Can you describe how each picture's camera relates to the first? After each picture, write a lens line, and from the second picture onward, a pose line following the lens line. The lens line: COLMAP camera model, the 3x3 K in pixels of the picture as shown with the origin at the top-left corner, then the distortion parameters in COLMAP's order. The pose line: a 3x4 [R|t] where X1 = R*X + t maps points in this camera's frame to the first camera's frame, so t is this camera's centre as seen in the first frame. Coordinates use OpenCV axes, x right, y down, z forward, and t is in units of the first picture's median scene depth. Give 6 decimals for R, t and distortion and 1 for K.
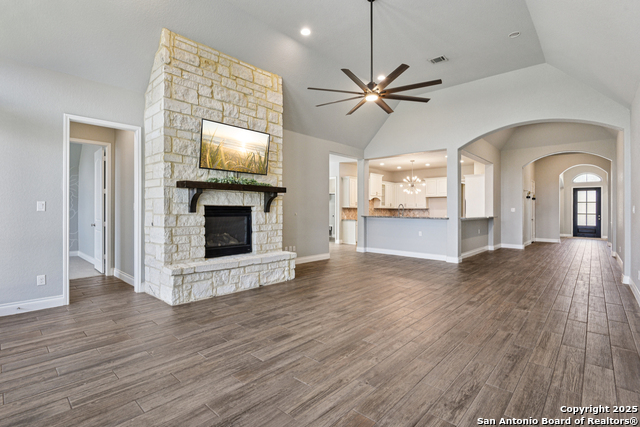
lens RADIAL K [[302.6, 0, 315.9], [0, 302.6, 212.5], [0, 0, 1]] dist [-0.014822, -0.001593]
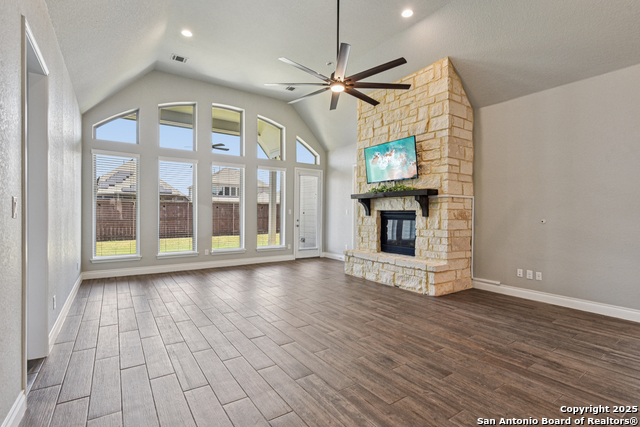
lens RADIAL K [[302.6, 0, 318.6], [0, 302.6, 213.0], [0, 0, 1]] dist [-0.014822, -0.001593]
pose [[-0.226346, -0.005881, -0.974029, 0.984274], [-0.012992, 0.999911, -0.003019, -0.005376], [0.973960, 0.011971, -0.226402, 1.061880]]
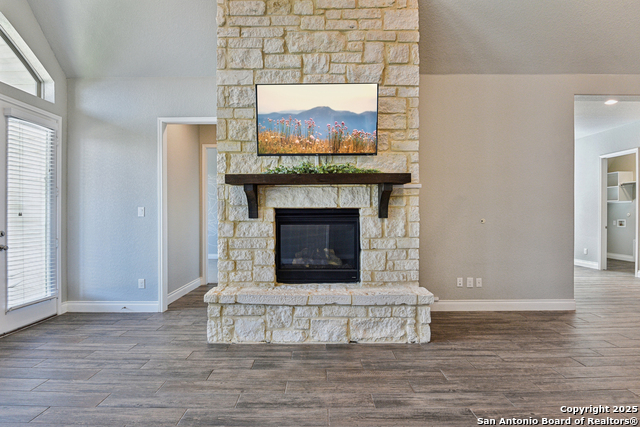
lens RADIAL K [[334.8, 0, 319.2], [0, 334.8, 215.9], [0, 0, 1]] dist [-0.016882, -0.000009]
pose [[0.675299, 0.000327, -0.737544, 0.280956], [0.000556, 0.999999, 0.000953, -0.006142], [0.737544, -0.001054, 0.675298, 0.557354]]
